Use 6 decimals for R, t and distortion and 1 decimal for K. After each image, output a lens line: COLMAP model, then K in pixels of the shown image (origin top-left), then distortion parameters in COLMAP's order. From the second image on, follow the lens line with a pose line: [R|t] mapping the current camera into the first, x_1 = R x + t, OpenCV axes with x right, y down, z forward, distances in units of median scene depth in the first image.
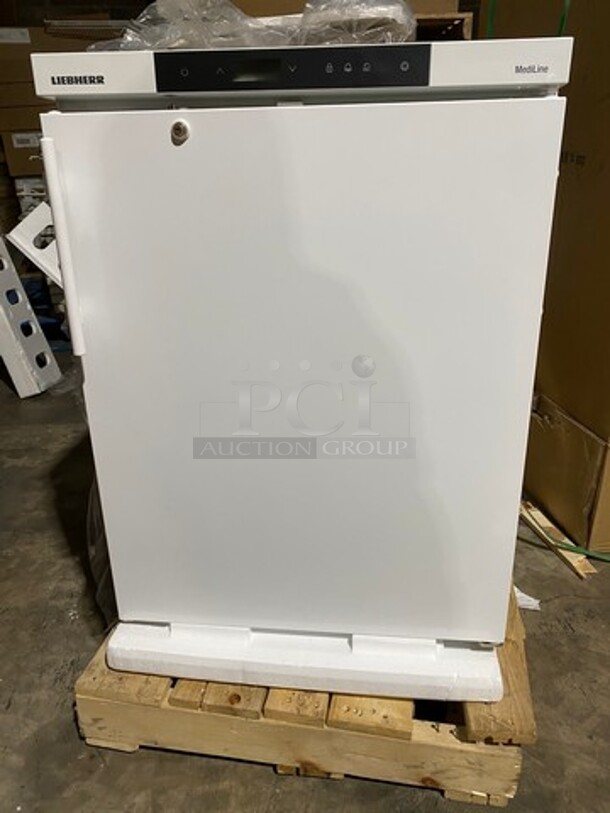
lens RADIAL K [[622.7, 0, 305.0], [0, 622.7, 406.5], [0, 0, 1]] dist [0.005581, 0.001912]
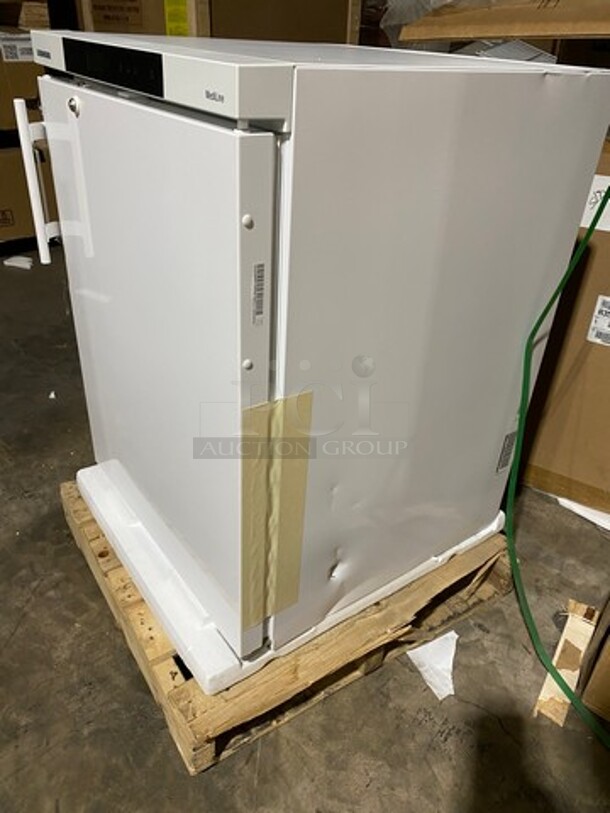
lens RADIAL K [[622.7, 0, 305.0], [0, 622.7, 406.5], [0, 0, 1]] dist [0.005581, 0.001912]
pose [[0.674405, 0.427824, -0.601784, 0.798773], [-0.323906, 0.903840, 0.279569, -0.298268], [0.663523, 0.006379, 0.748129, 0.298884]]
